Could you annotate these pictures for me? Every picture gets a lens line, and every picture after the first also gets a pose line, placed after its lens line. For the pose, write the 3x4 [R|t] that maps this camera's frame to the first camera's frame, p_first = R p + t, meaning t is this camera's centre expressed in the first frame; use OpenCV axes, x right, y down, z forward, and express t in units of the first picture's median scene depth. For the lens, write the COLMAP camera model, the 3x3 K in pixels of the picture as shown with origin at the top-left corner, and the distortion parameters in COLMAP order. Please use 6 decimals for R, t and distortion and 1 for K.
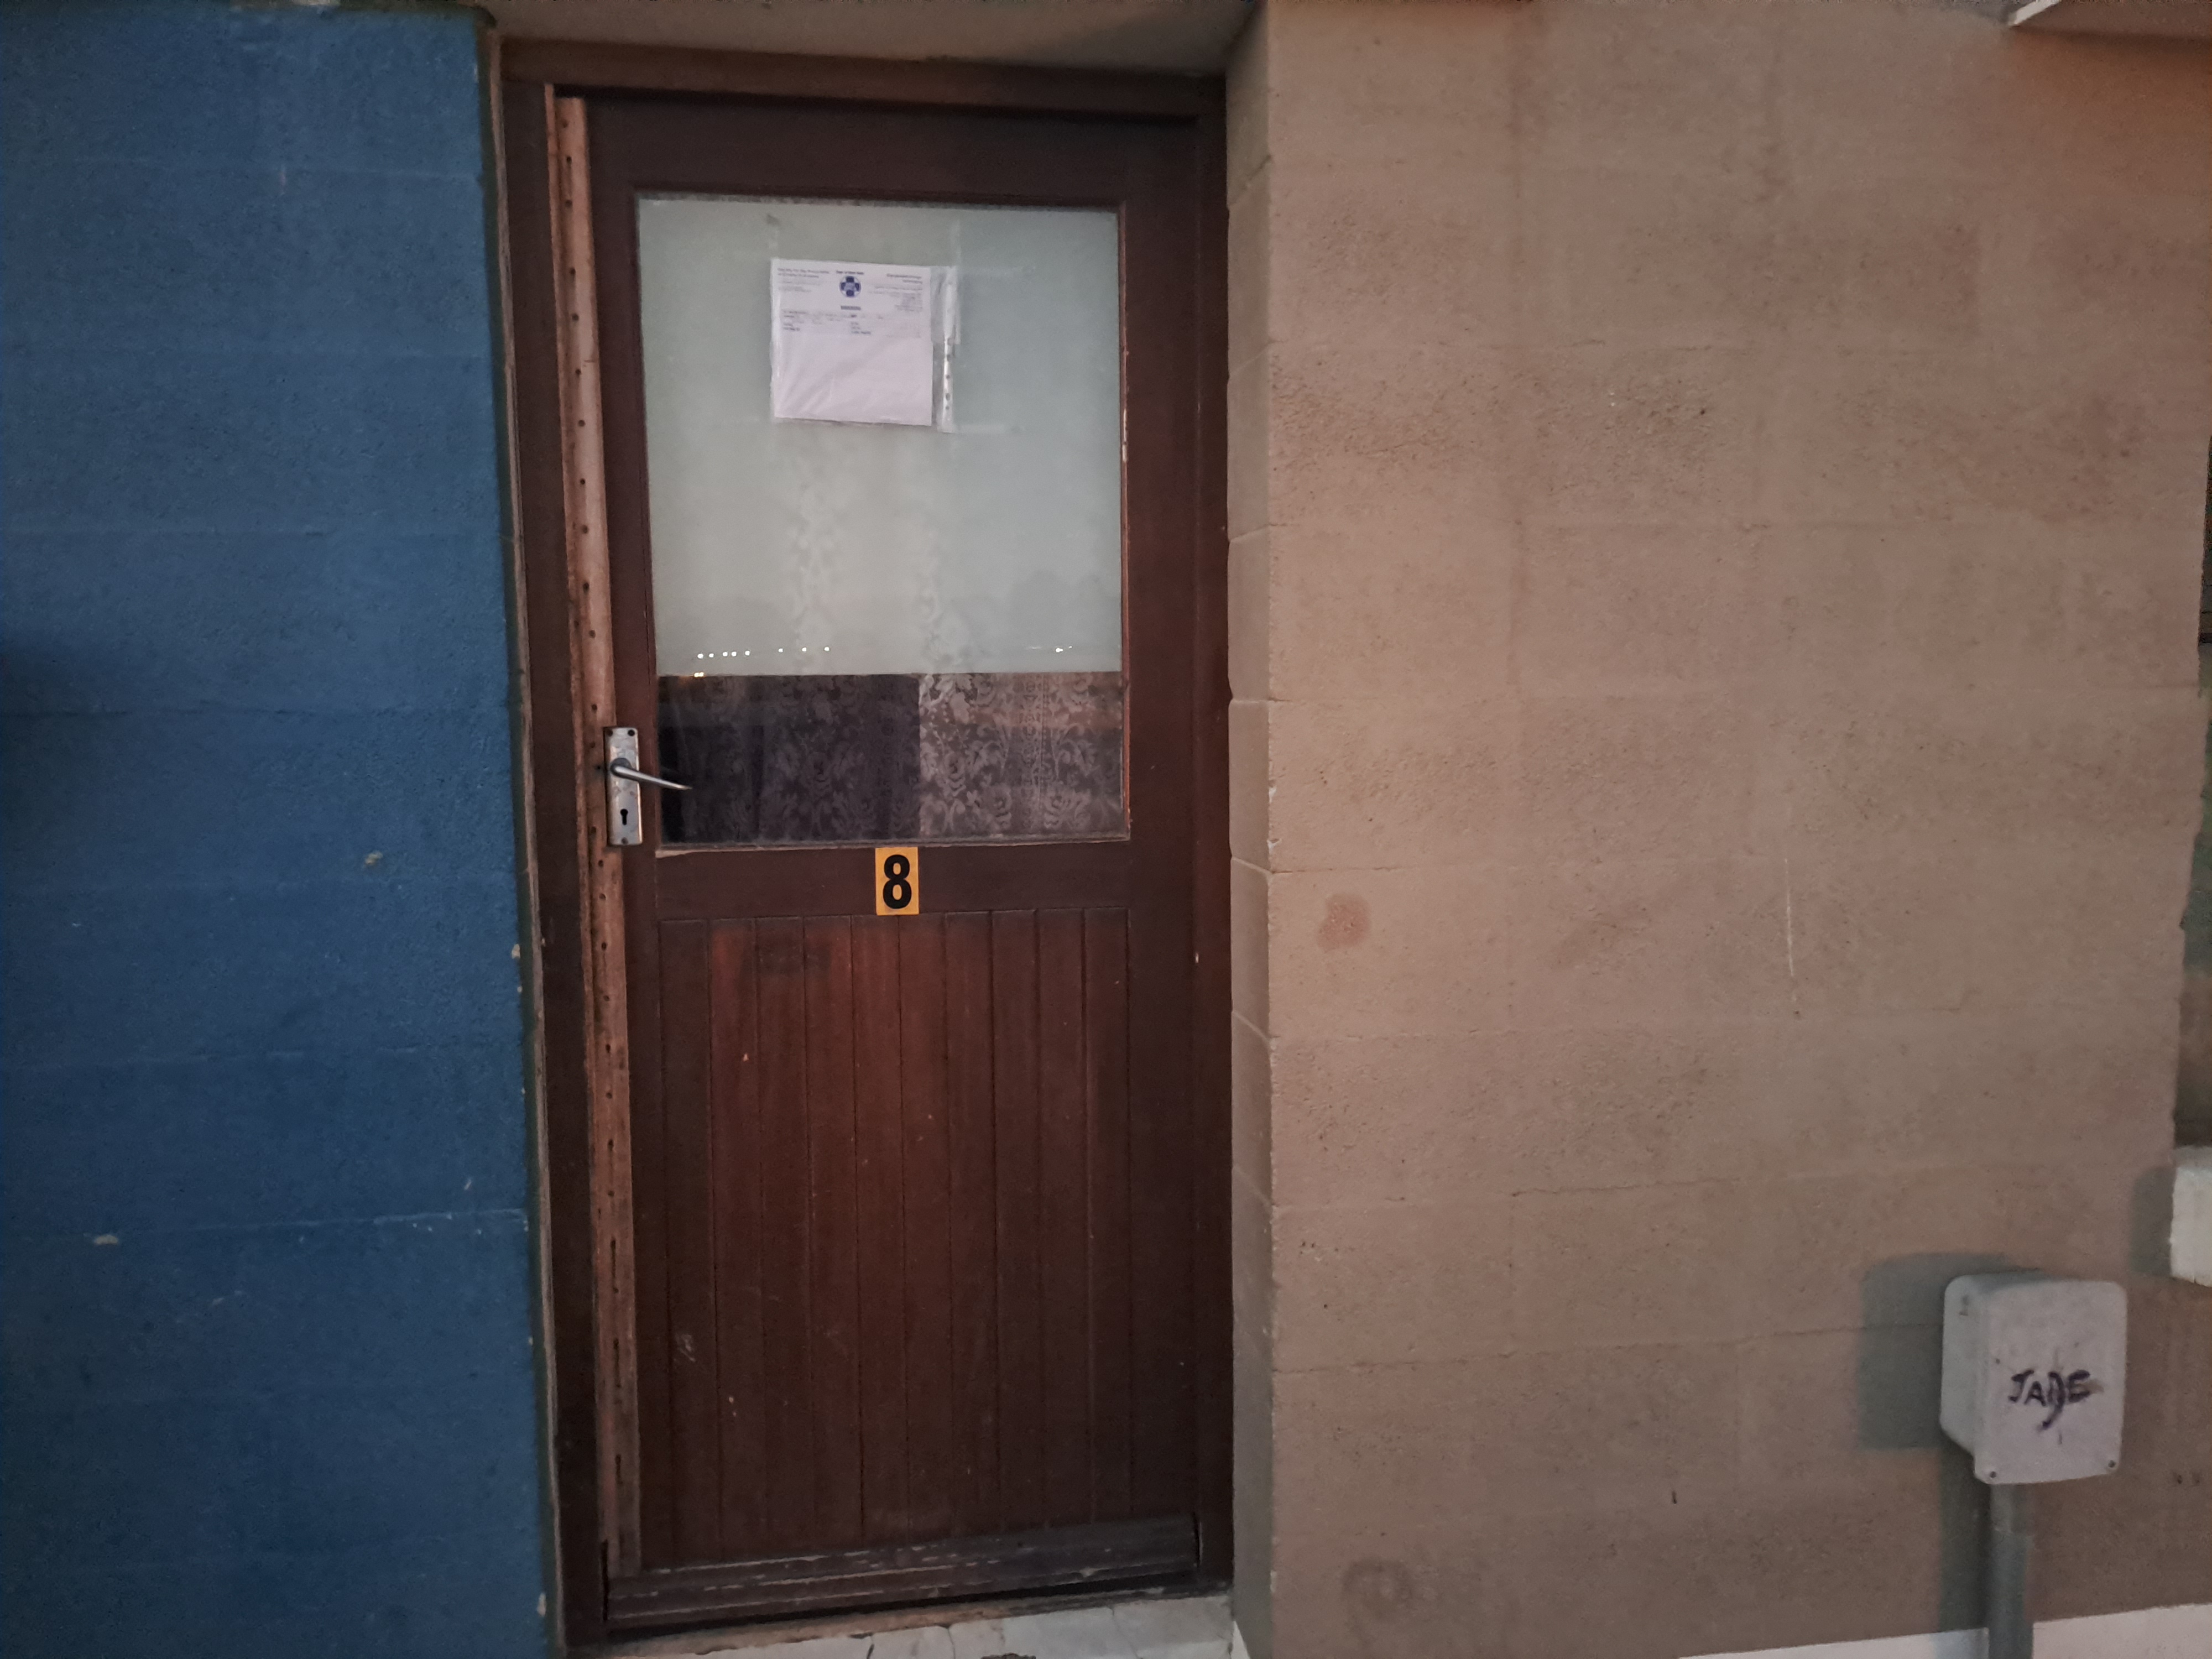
lens RADIAL K [[1639.0, 0, 1117.8], [0, 1639.0, 850.9], [0, 0, 1]] dist [0.066386, -0.062164]
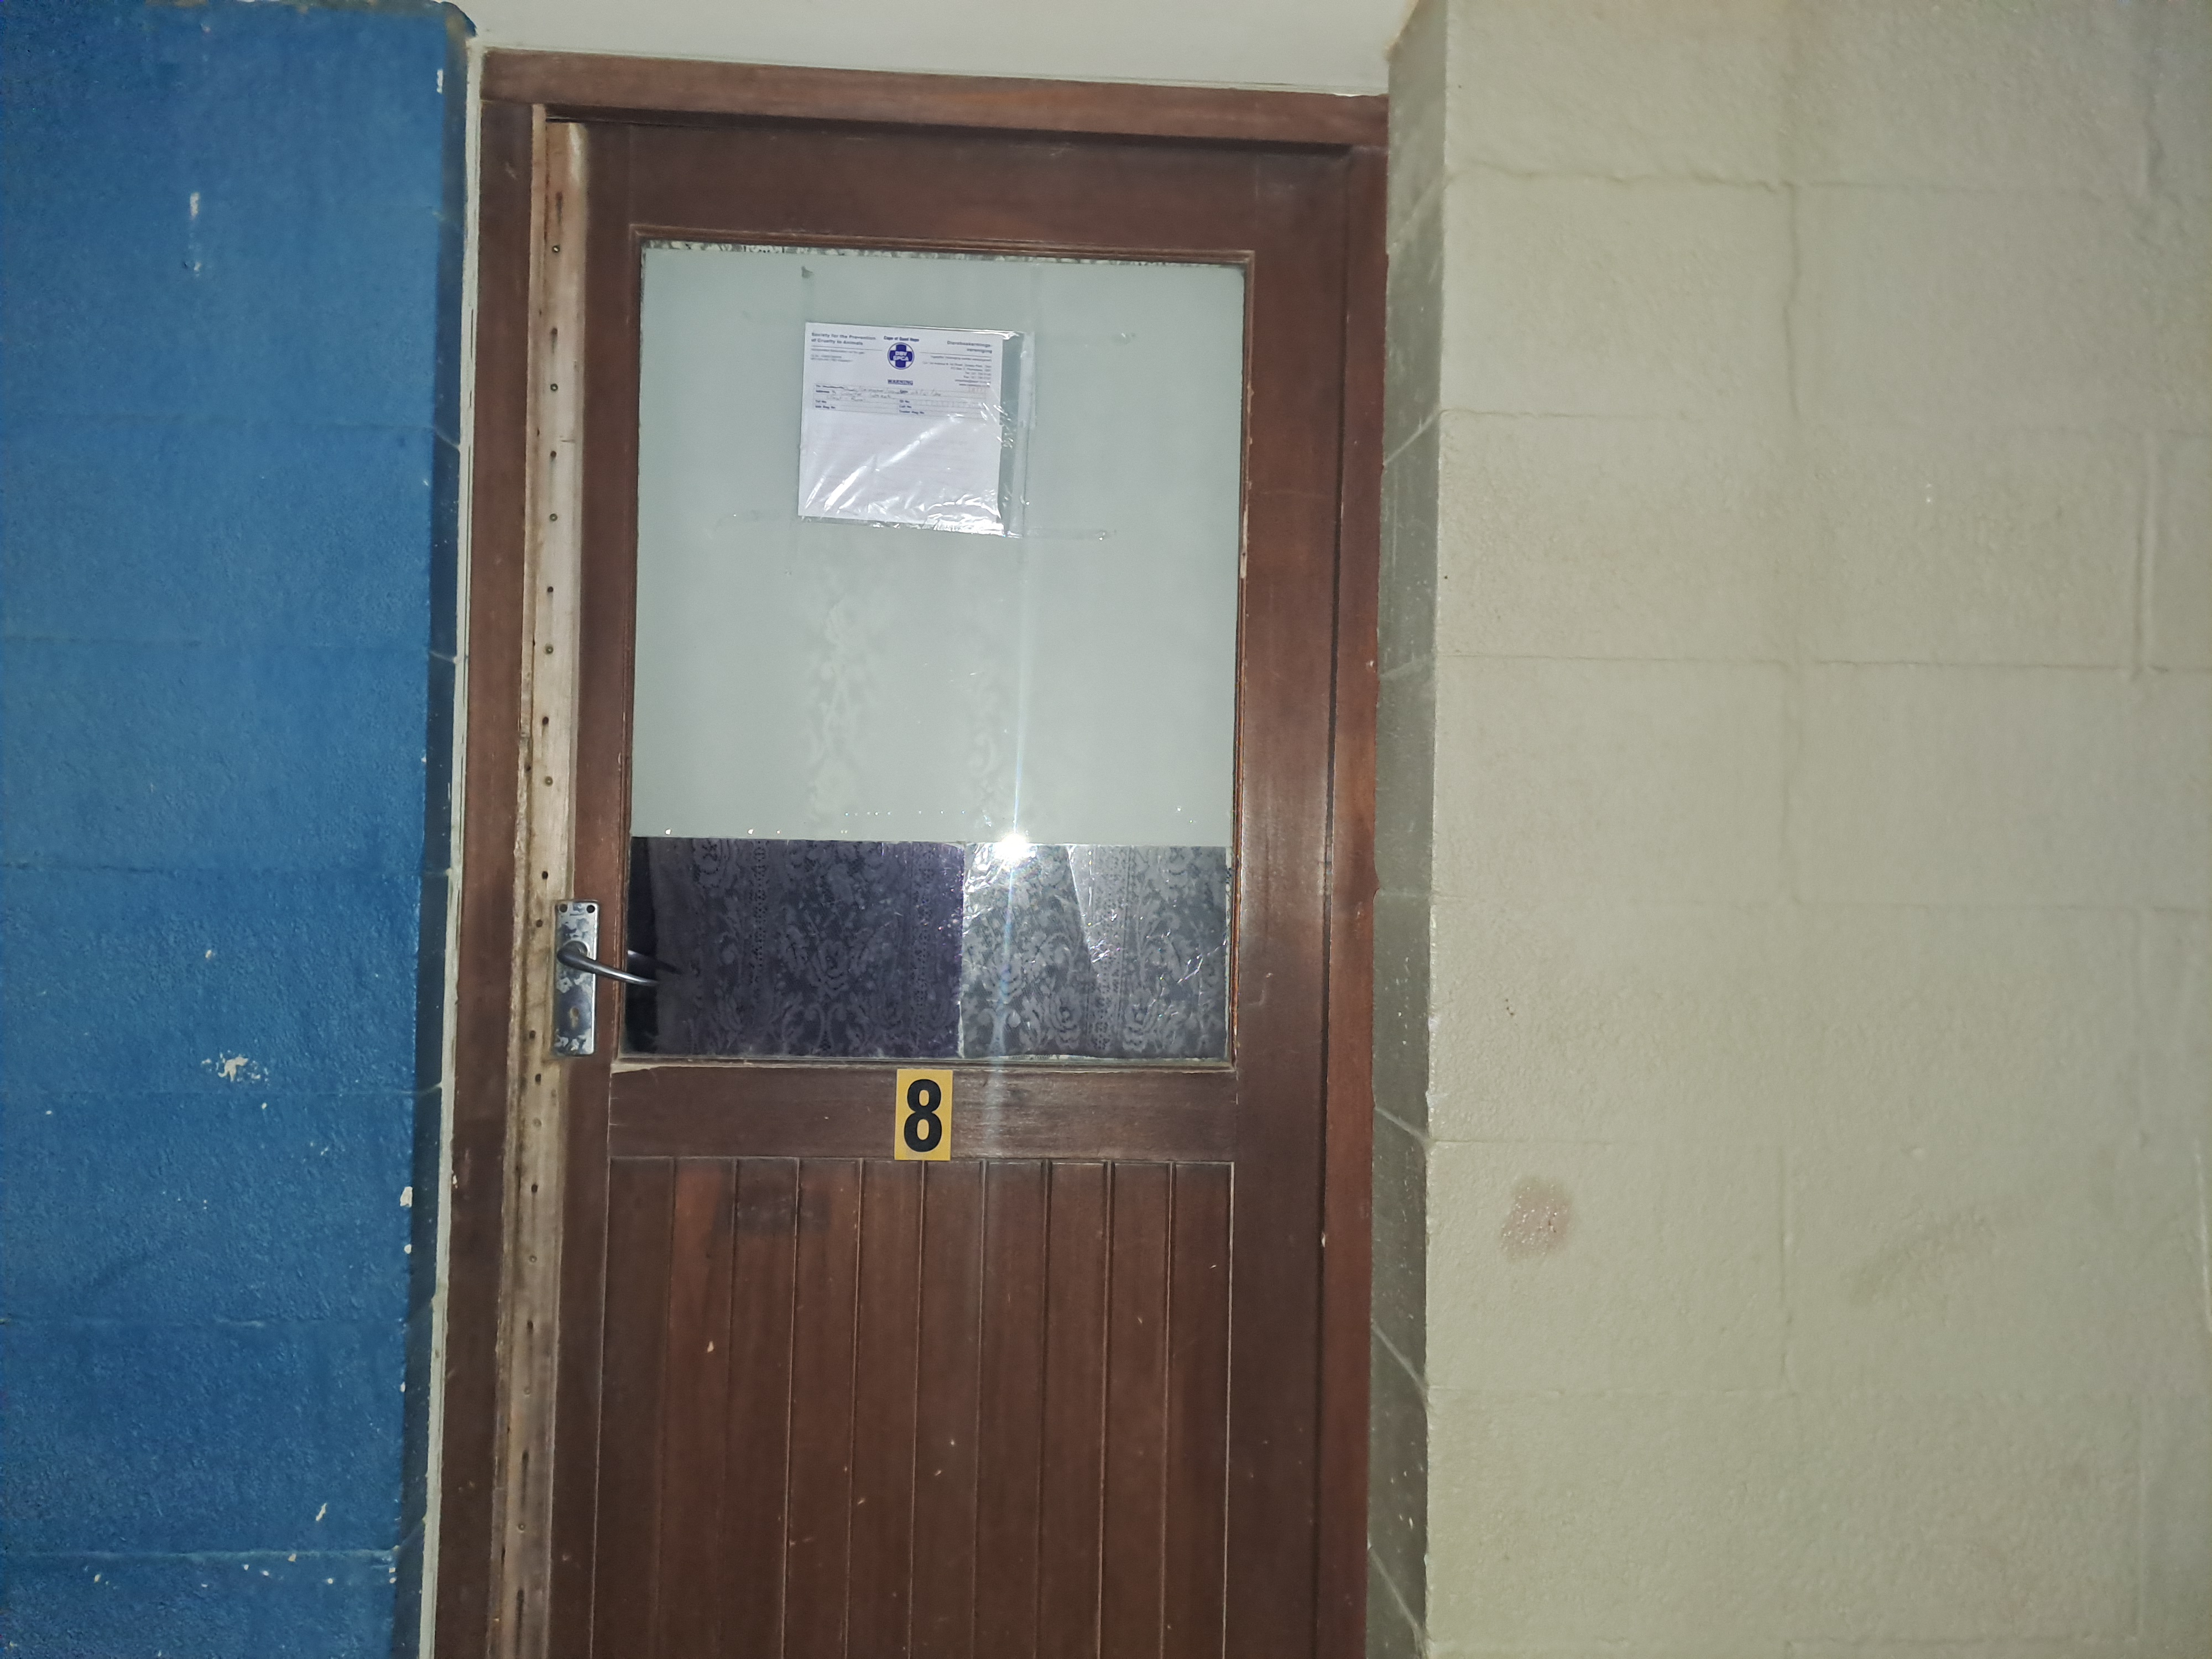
lens RADIAL K [[1639.0, 0, 1073.6], [0, 1639.0, 842.8], [0, 0, 1]] dist [0.066386, -0.062164]
pose [[0.993491, 0.029857, -0.109930, 0.013834], [-0.041500, 0.993584, -0.105204, -0.030096], [0.106083, 0.109082, 0.988356, 0.253449]]
